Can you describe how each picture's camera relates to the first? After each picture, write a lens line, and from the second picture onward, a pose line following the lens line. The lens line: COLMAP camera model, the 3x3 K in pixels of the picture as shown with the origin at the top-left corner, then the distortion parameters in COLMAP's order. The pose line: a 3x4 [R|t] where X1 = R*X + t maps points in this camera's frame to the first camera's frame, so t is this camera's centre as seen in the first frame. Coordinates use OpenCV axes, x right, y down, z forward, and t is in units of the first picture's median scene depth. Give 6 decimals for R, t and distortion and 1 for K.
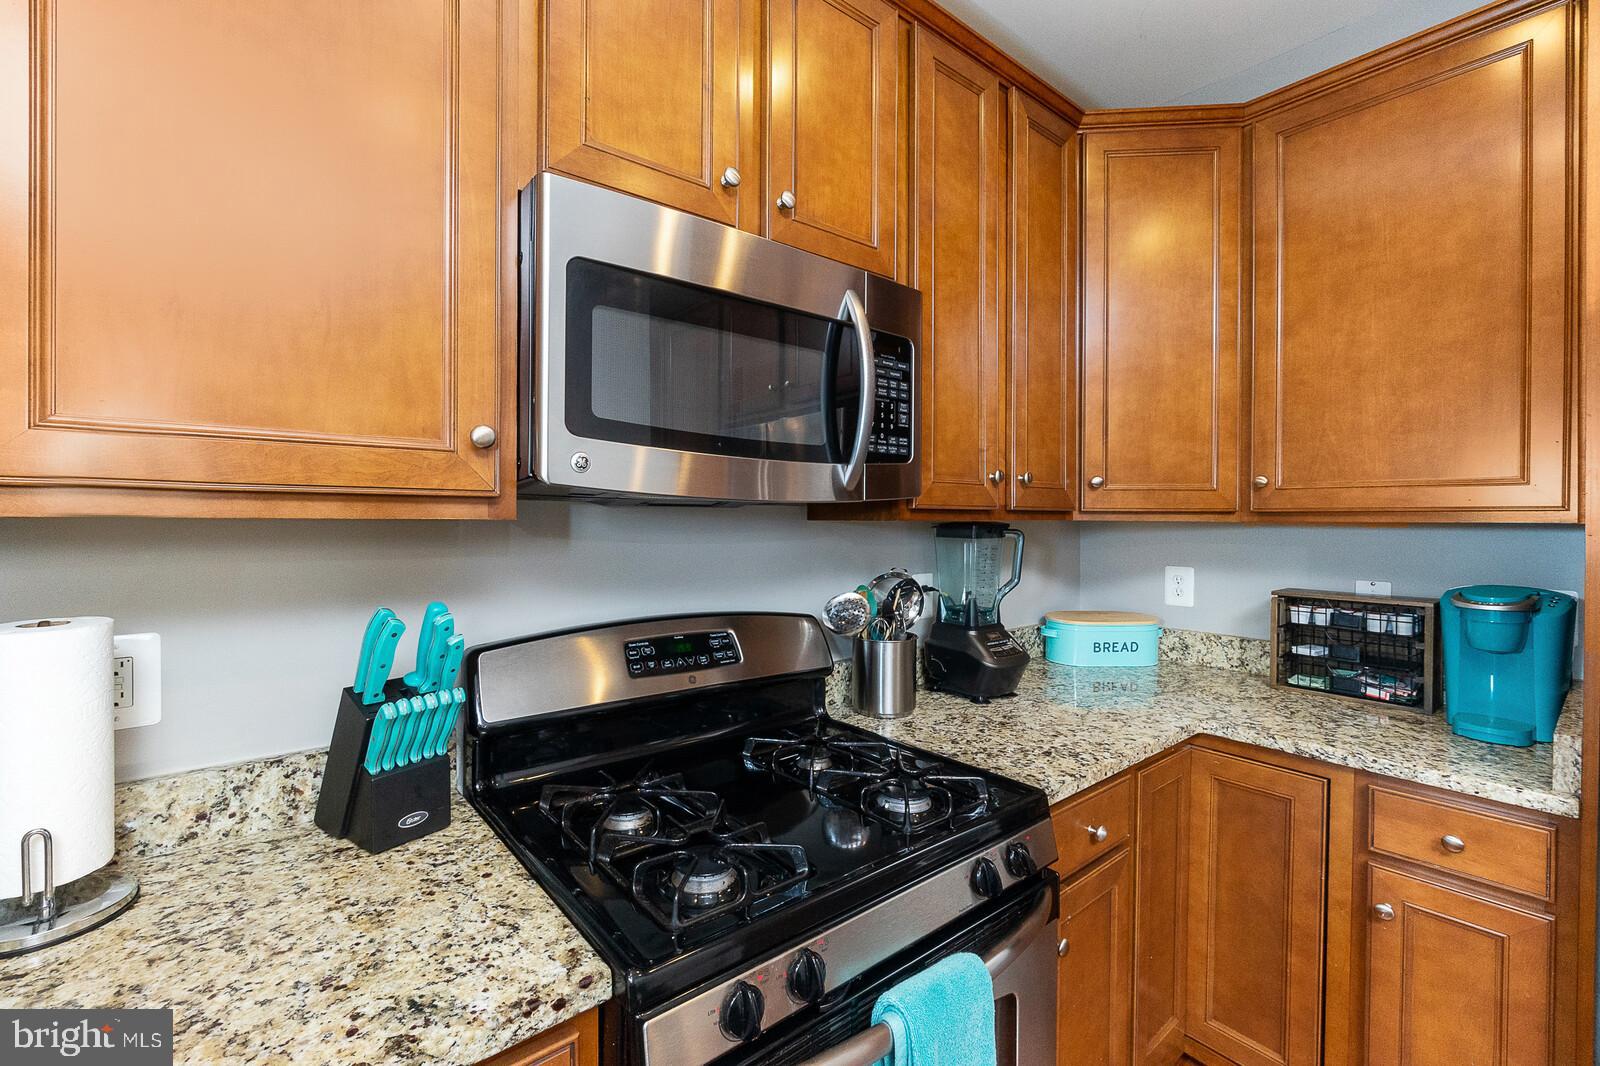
lens RADIAL K [[687.7, 0, 800.7], [0, 687.7, 520.8], [0, 0, 1]] dist [-0.004310, -0.000448]
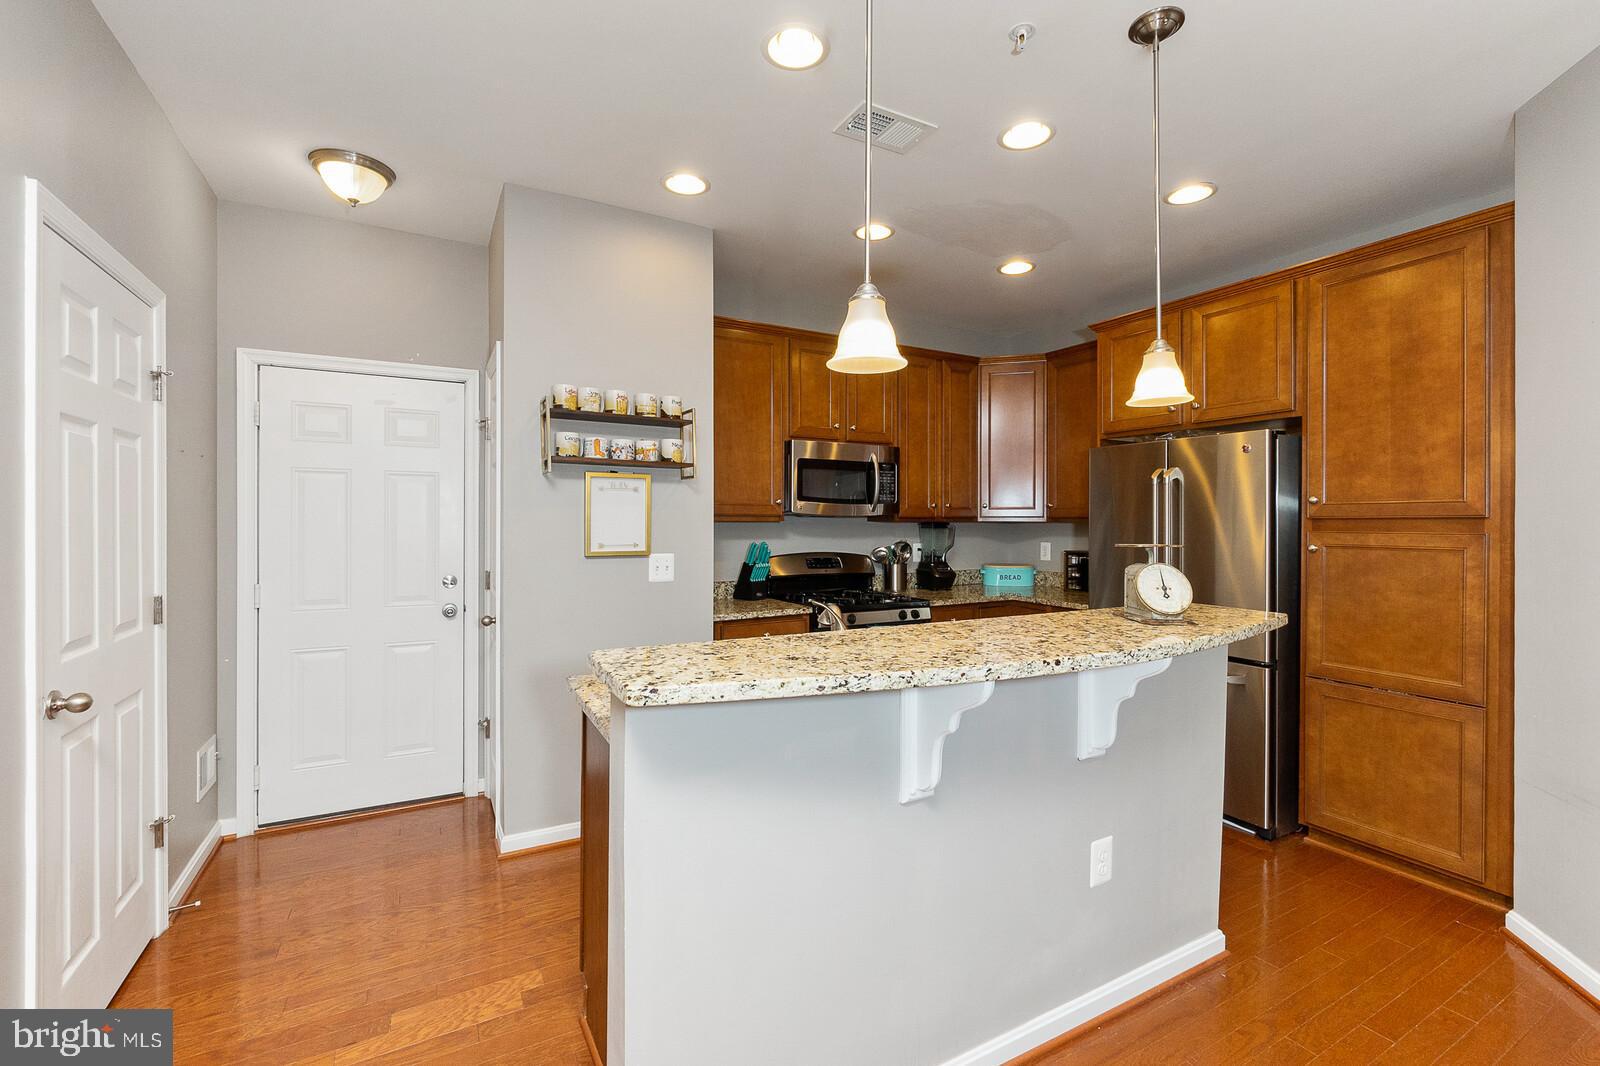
lens RADIAL K [[687.7, 0, 796.1], [0, 687.7, 526.0], [0, 0, 1]] dist [-0.004310, -0.000448]
pose [[0.982765, -0.001882, -0.184849, 0.259226], [0.002639, 0.999989, 0.003847, 0.006822], [0.184839, -0.004269, 0.982759, -1.894543]]
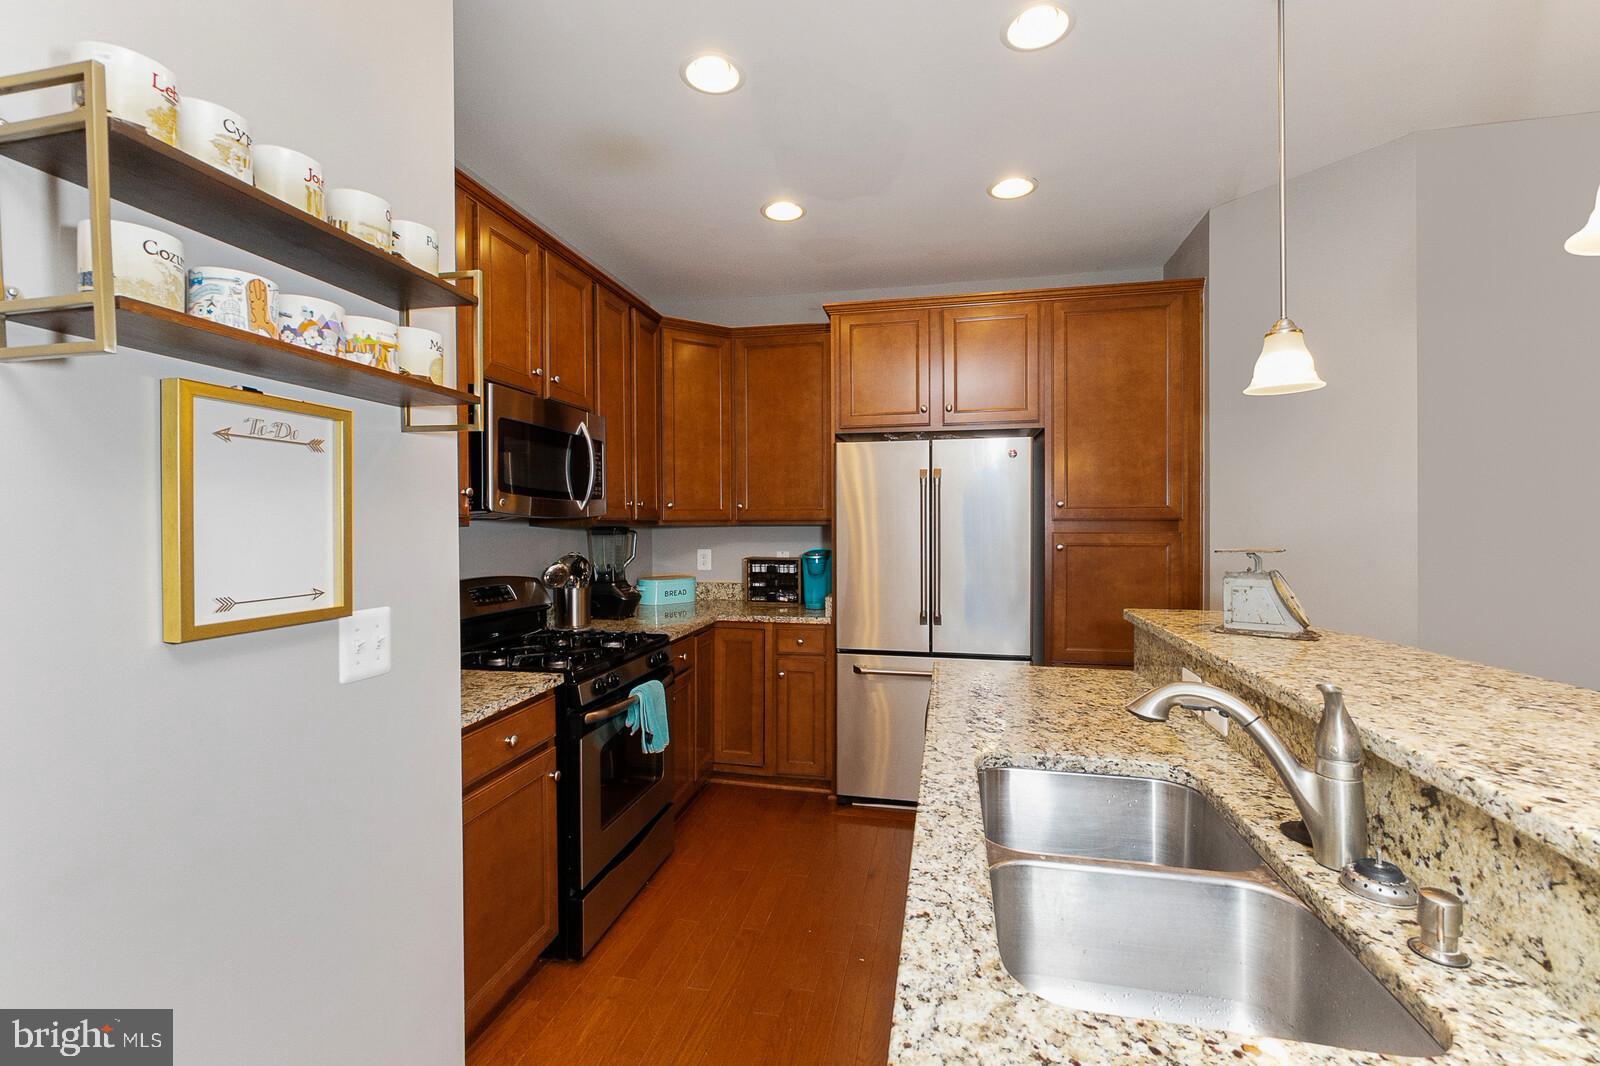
lens RADIAL K [[687.7, 0, 799.2], [0, 687.7, 530.5], [0, 0, 1]] dist [-0.004310, -0.000448]
pose [[0.780574, -0.014206, 0.624903, -0.620544], [0.009891, 0.999897, 0.010375, -0.002091], [-0.624986, -0.001918, 0.780634, -0.932266]]
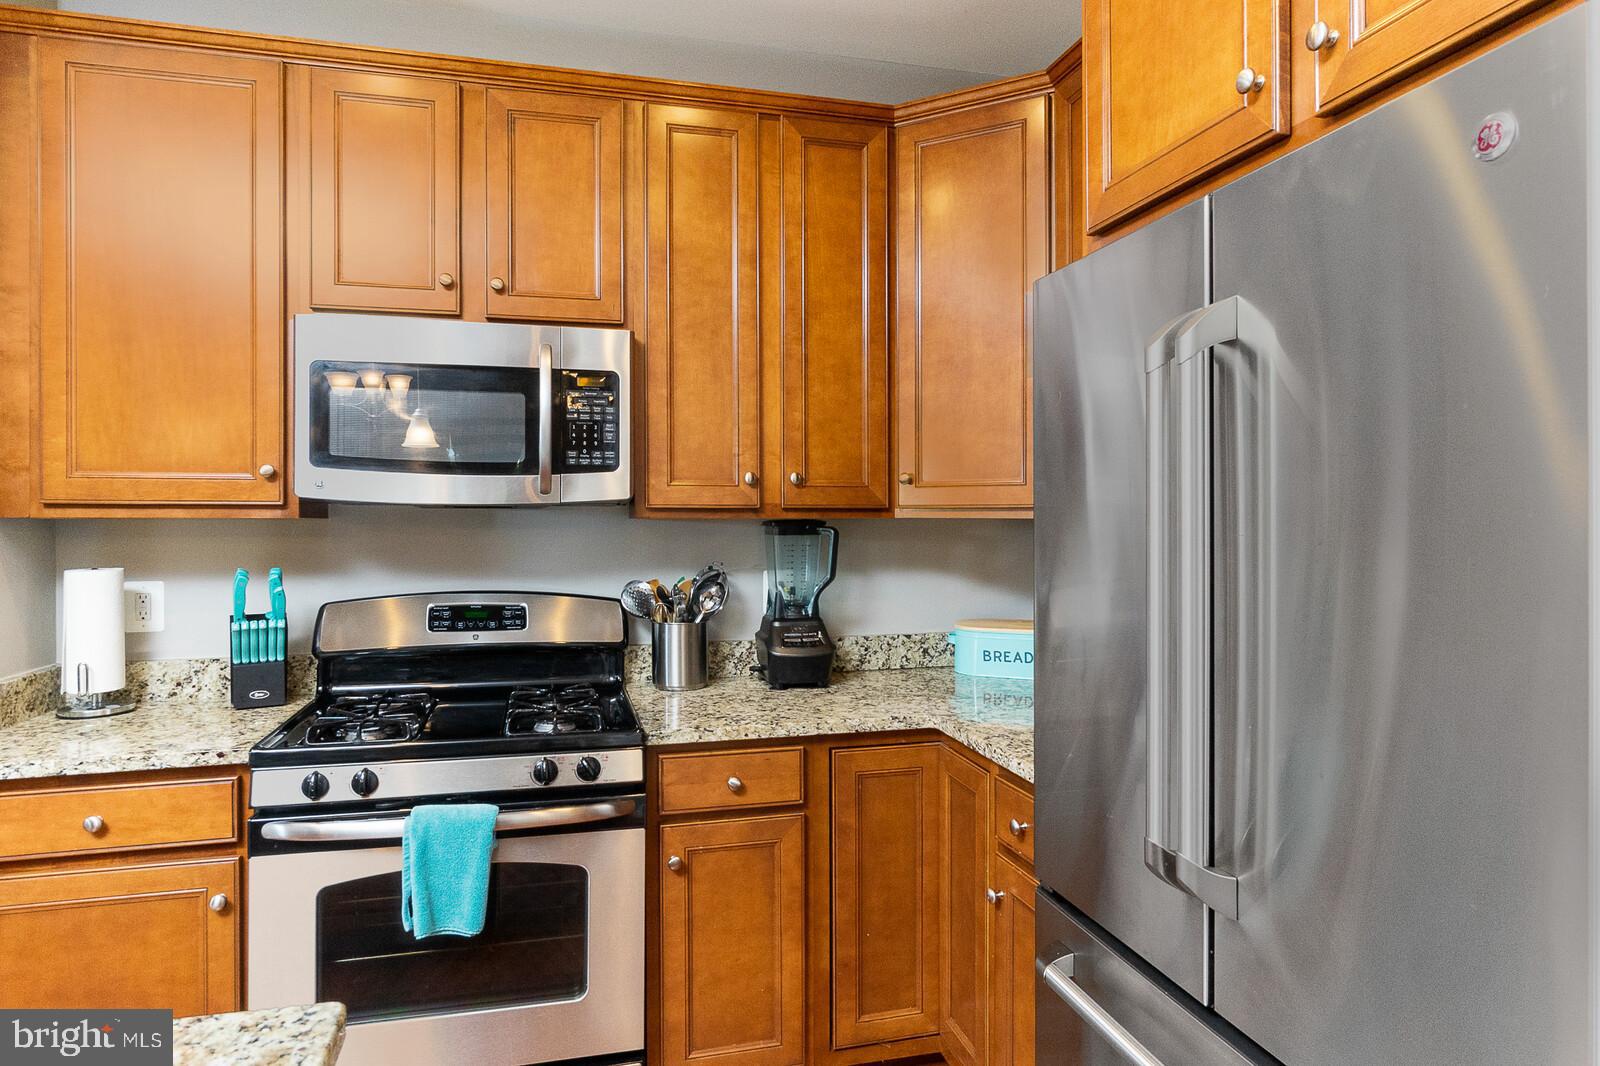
lens RADIAL K [[955.6, 0, 805.5], [0, 955.6, 519.6], [0, 0, 1]] dist [0.003180, -0.000333]
pose [[0.908032, -0.004214, -0.418880, 1.048139], [0.002395, 0.999985, -0.004868, 0.010664], [0.418895, 0.003417, 0.908028, -0.370728]]
